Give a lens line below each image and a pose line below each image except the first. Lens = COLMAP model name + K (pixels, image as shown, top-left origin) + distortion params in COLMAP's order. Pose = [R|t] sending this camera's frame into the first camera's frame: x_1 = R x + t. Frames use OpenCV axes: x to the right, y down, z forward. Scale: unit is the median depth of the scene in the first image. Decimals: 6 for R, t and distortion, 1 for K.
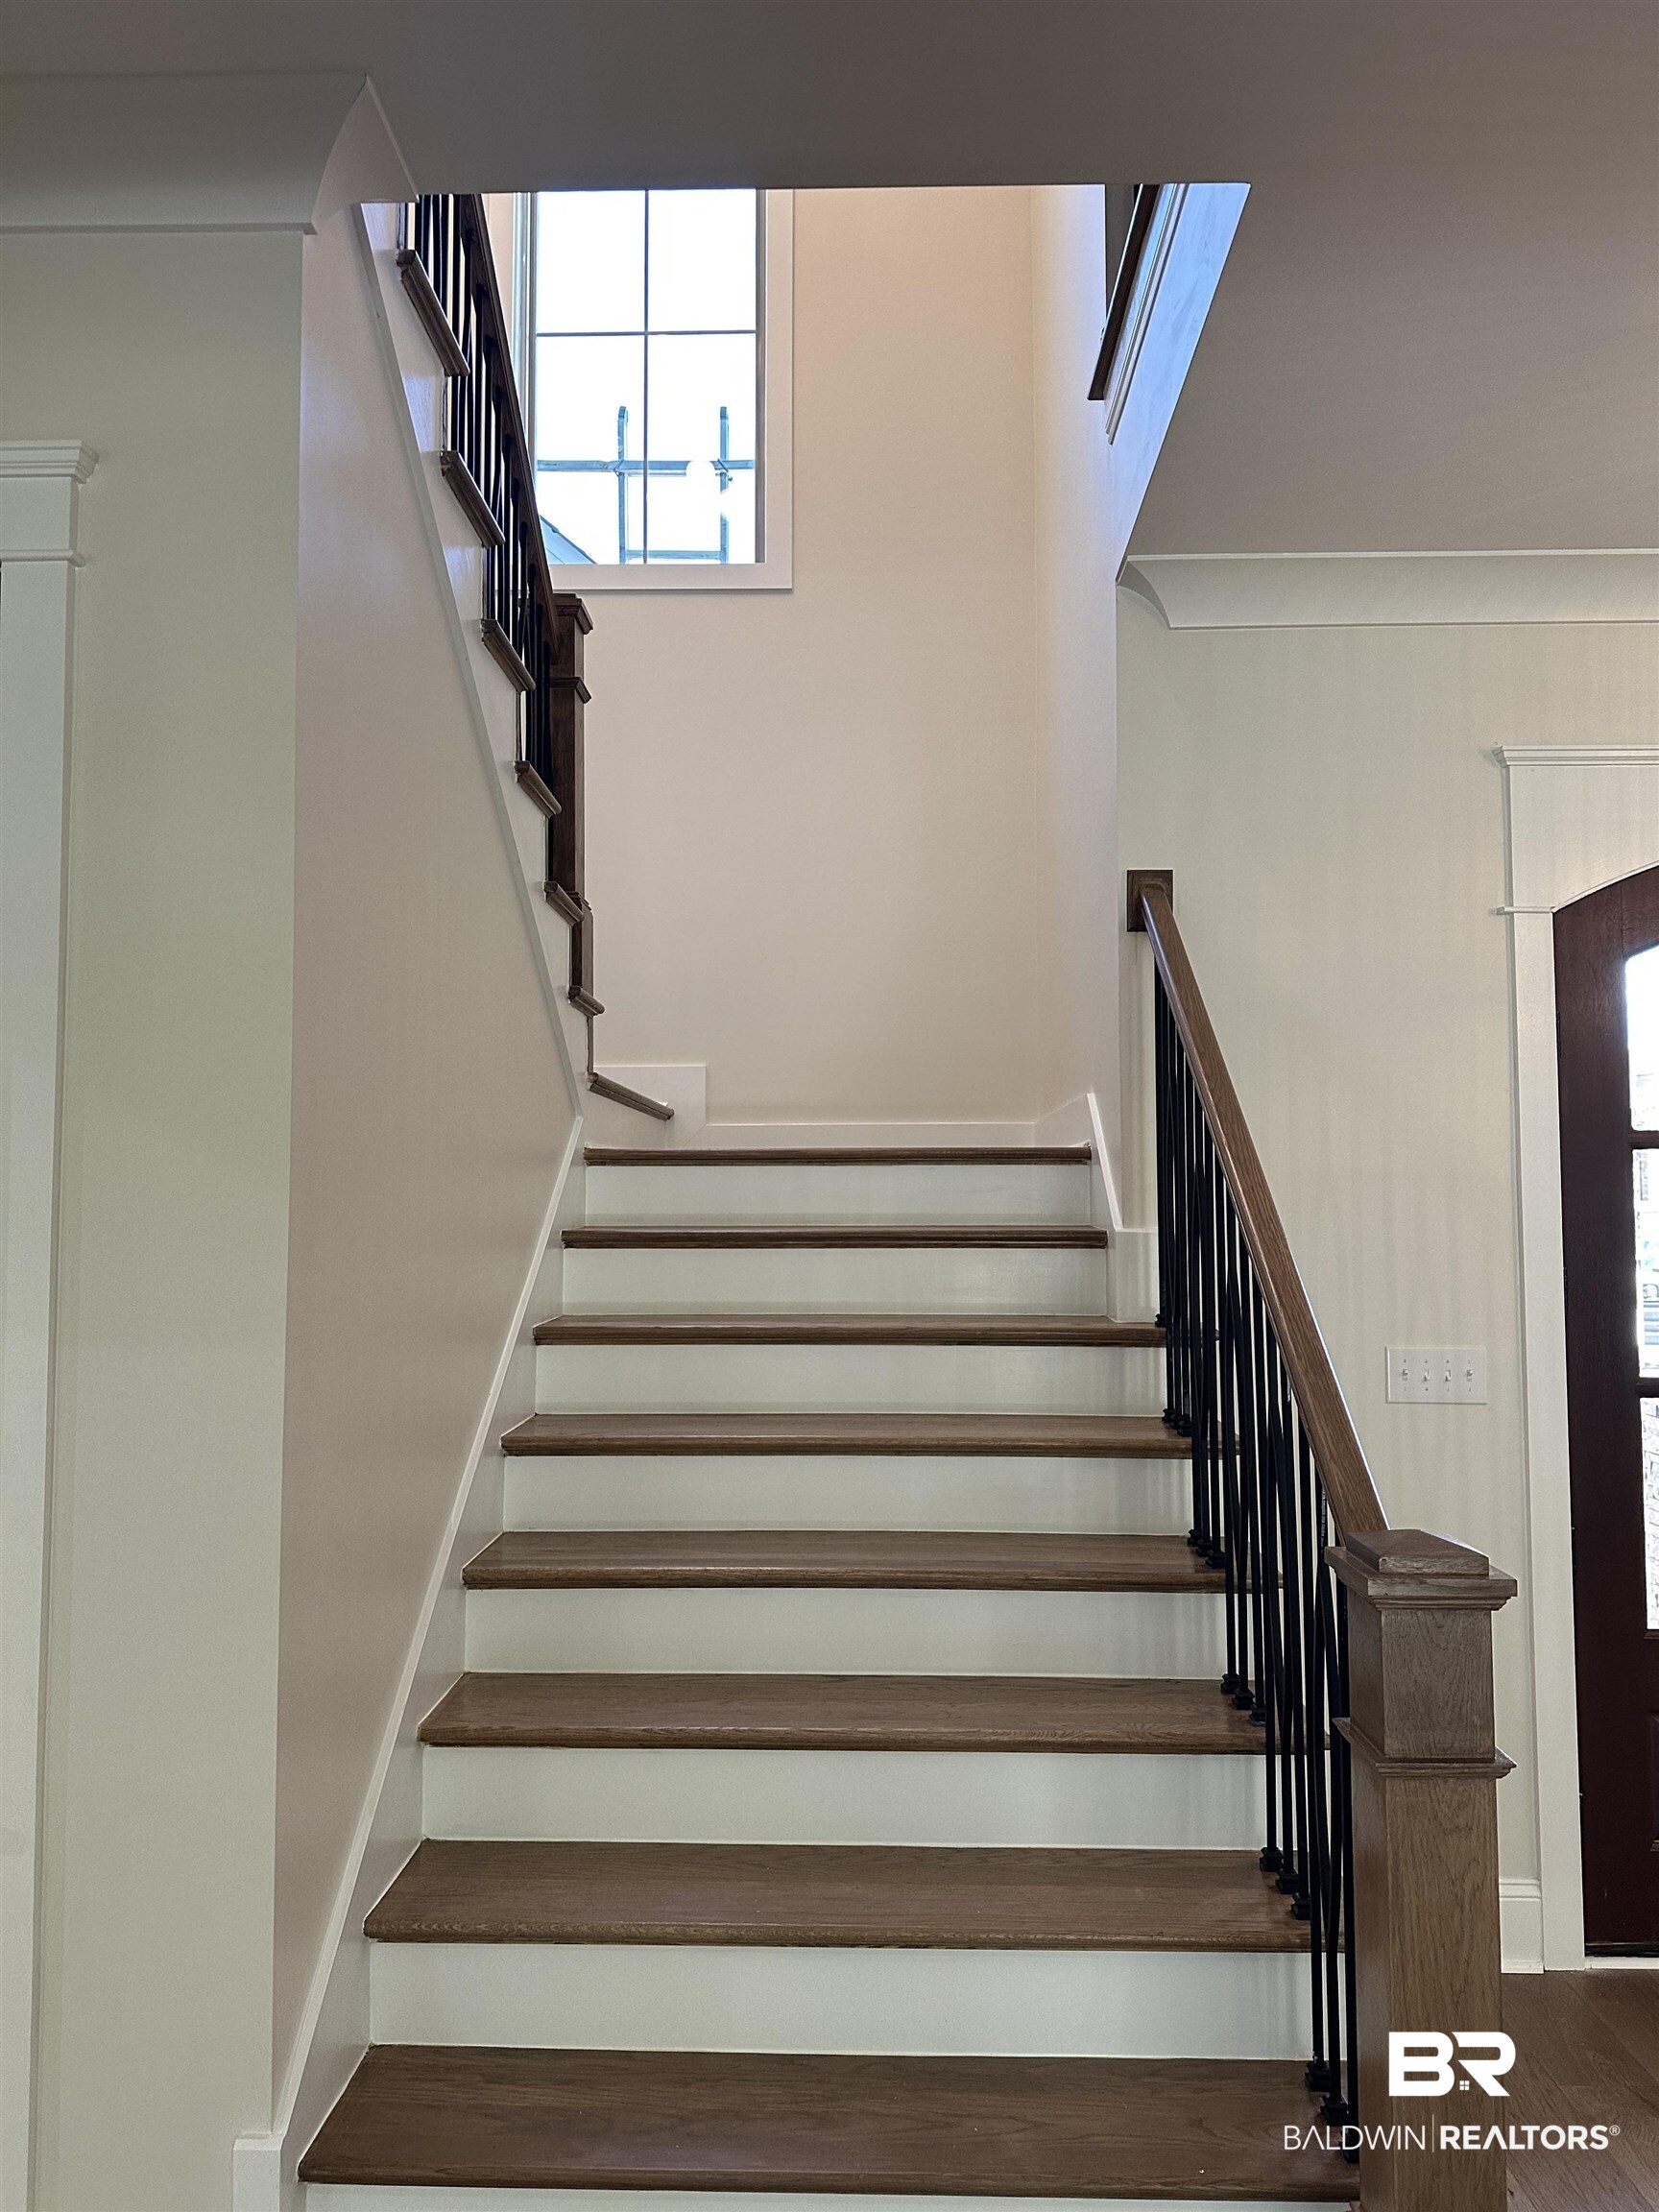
lens RADIAL K [[1556.2, 0, 826.6], [0, 1556.2, 1096.8], [0, 0, 1]] dist [0.010679, 0.000813]
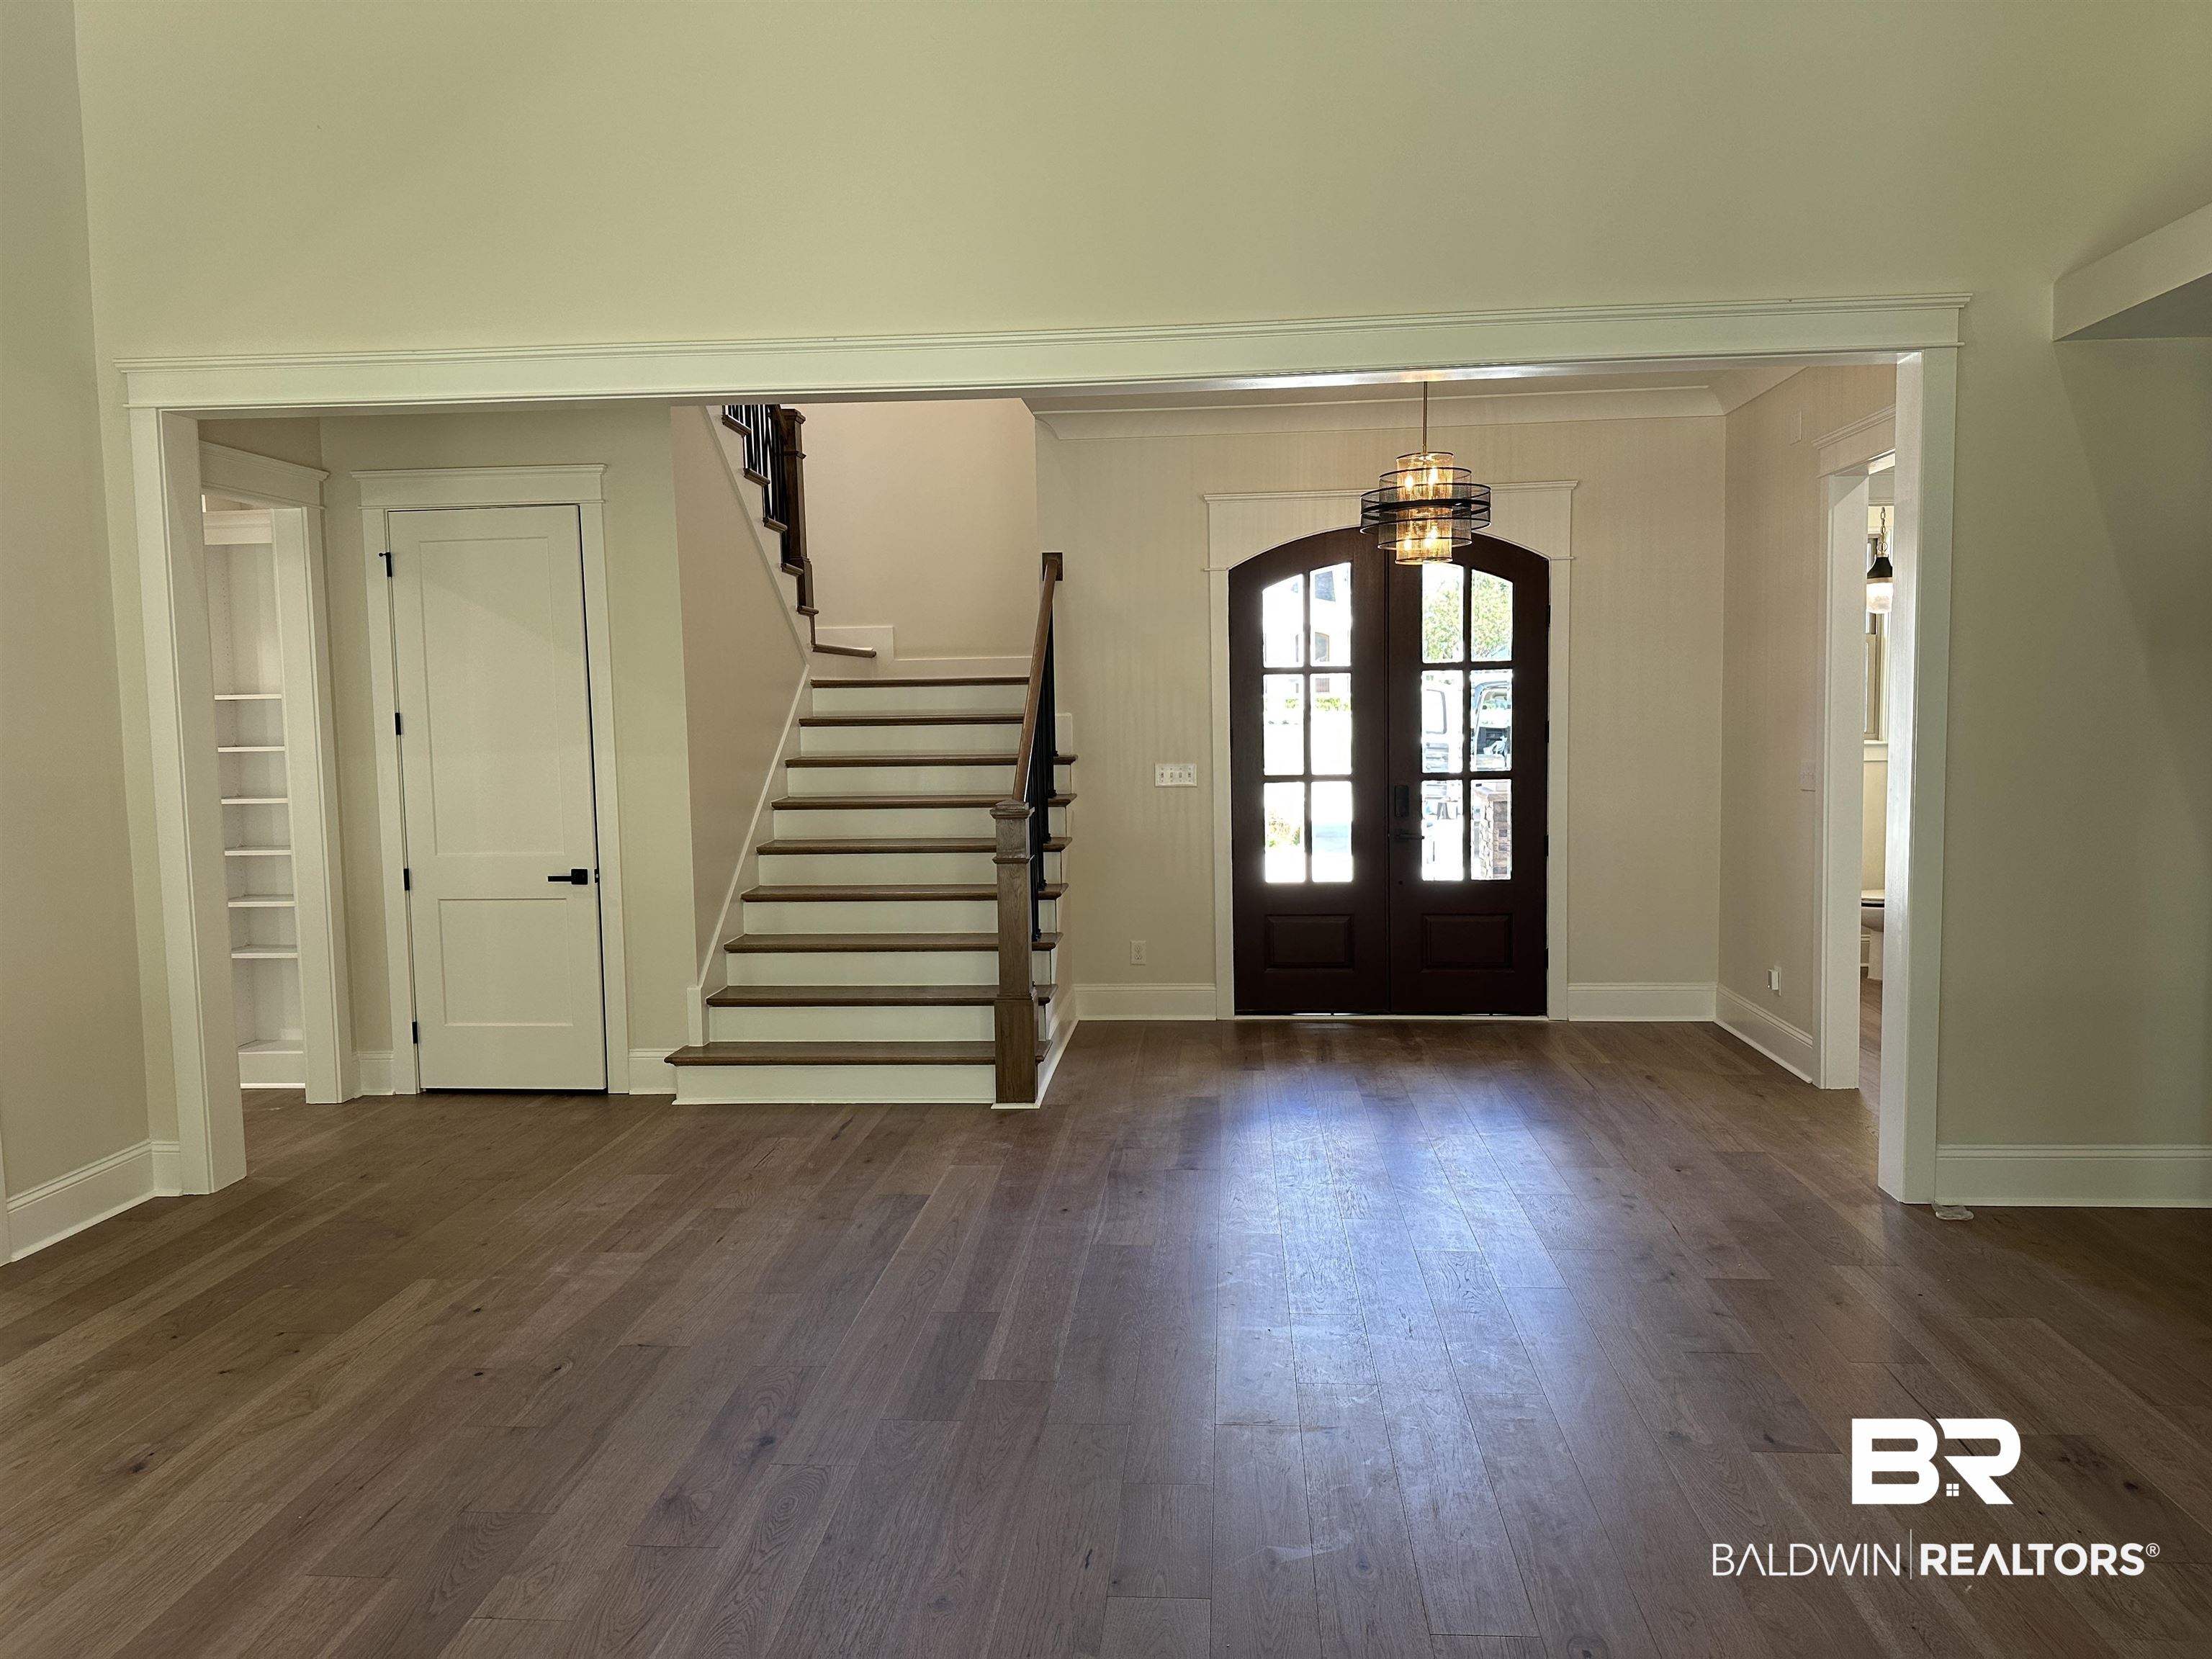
lens RADIAL K [[1556.2, 0, 1116.1], [0, 1556.2, 834.2], [0, 0, 1]] dist [0.010679, 0.000813]
pose [[0.999221, -0.011520, -0.037753, 0.352277], [0.017202, 0.987947, 0.153834, -0.082085], [0.035526, -0.154363, 0.987375, -1.162722]]
